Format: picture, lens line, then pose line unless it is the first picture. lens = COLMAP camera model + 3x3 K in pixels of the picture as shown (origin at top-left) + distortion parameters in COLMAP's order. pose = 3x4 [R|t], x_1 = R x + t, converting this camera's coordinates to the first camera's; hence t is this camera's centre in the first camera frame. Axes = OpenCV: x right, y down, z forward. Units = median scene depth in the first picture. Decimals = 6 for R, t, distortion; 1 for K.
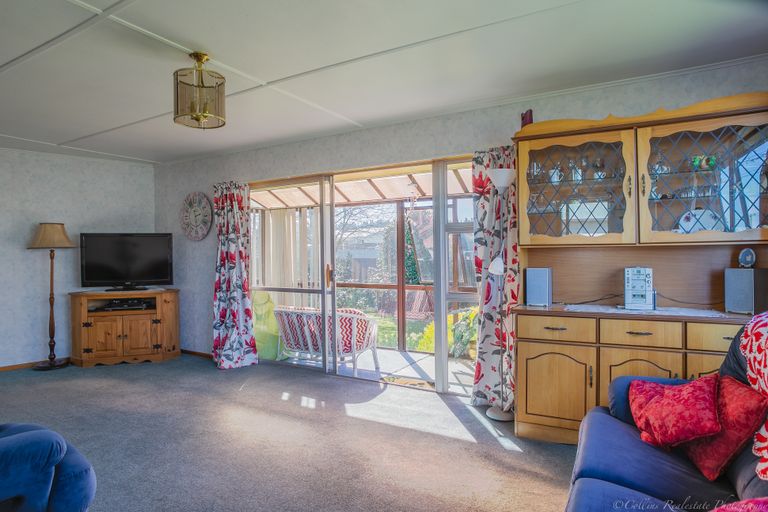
lens RADIAL K [[443.1, 0, 384.0], [0, 443.1, 256.0], [0, 0, 1]] dist [-0.045649, 0.001728]
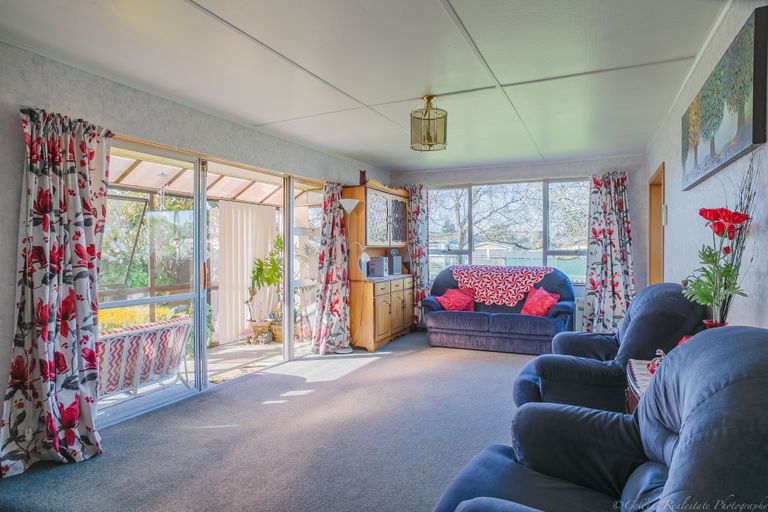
lens RADIAL K [[443.1, 0, 384.0], [0, 443.1, 256.0], [0, 0, 1]] dist [-0.045649, 0.001728]
pose [[-0.065204, -0.003209, 0.997867, -1.186150], [0.015911, 0.999864, 0.004255, 0.008968], [-0.997745, 0.016155, -0.065144, 0.836753]]
